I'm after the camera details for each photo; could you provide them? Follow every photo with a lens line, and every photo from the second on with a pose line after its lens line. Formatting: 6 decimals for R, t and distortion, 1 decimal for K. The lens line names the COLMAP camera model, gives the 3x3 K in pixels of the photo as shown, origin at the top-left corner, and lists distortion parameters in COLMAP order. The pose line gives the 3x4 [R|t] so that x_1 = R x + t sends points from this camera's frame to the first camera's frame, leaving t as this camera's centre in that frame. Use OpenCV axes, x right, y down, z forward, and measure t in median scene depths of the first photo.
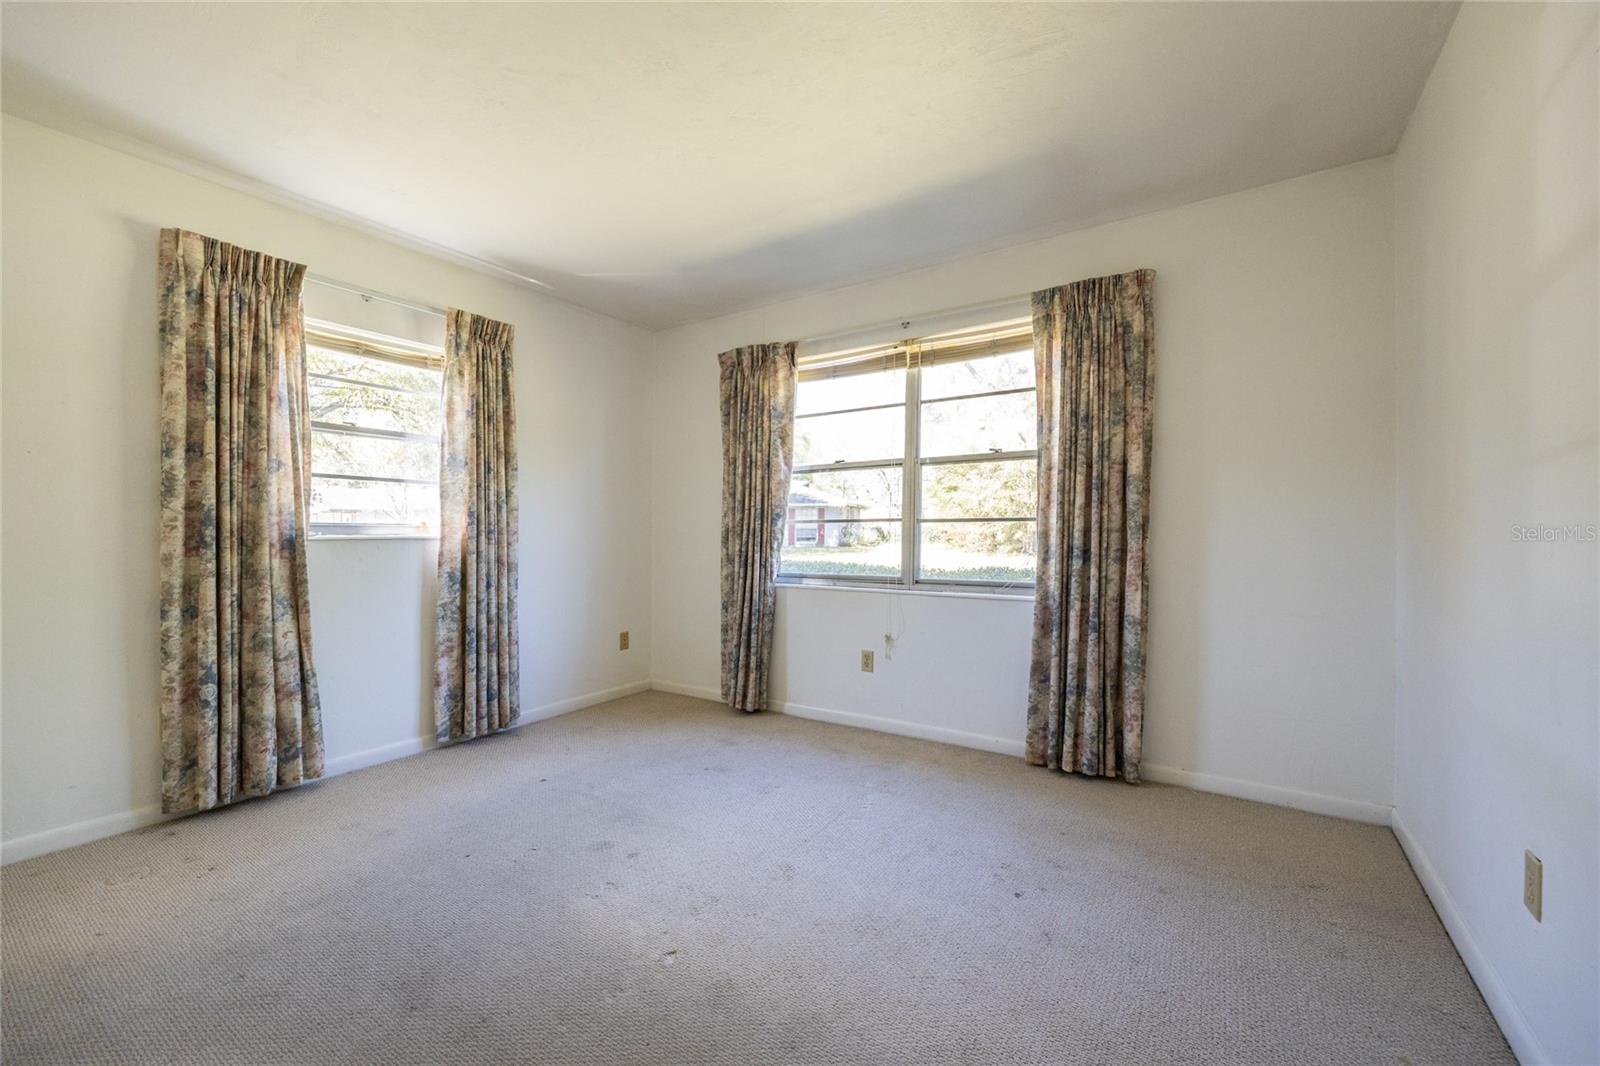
lens RADIAL K [[643.5, 0, 790.7], [0, 643.5, 535.9], [0, 0, 1]] dist [-0.003359, -0.000219]
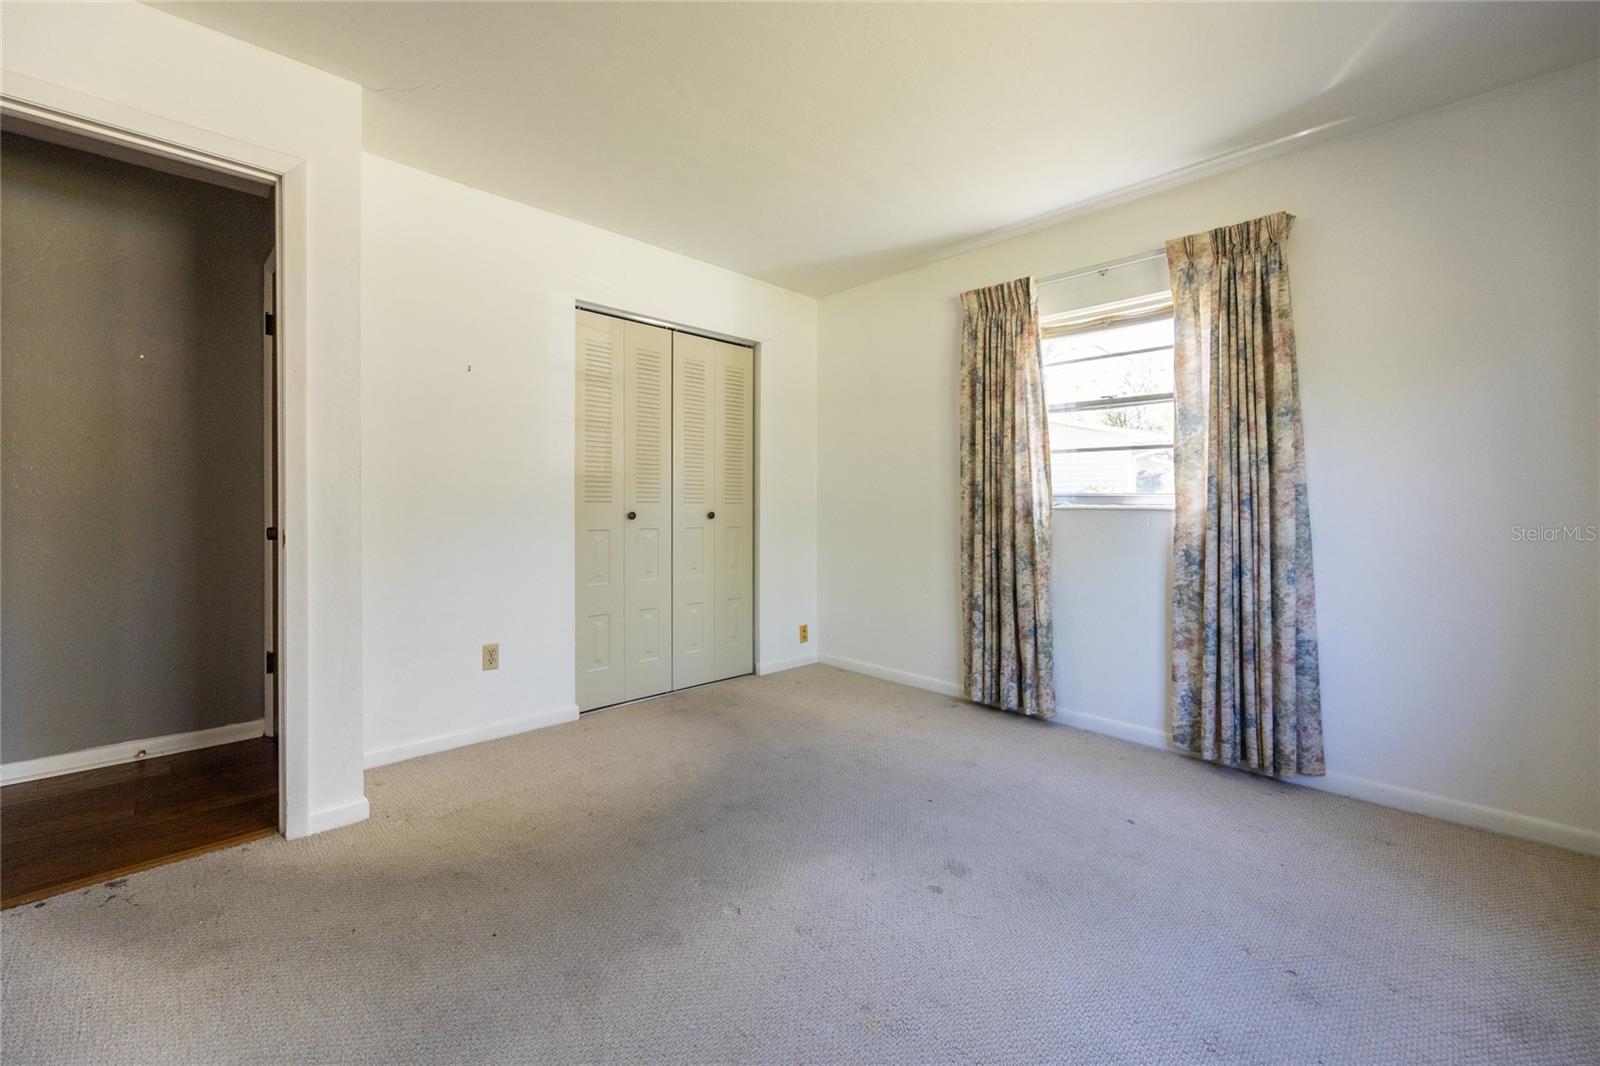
lens RADIAL K [[643.5, 0, 786.0], [0, 643.5, 506.0], [0, 0, 1]] dist [-0.003359, -0.000219]
pose [[-0.202668, -0.001019, -0.979247, 0.404676], [-0.018921, 0.999817, 0.002876, 0.006446], [0.979065, 0.019111, -0.202650, 0.662098]]
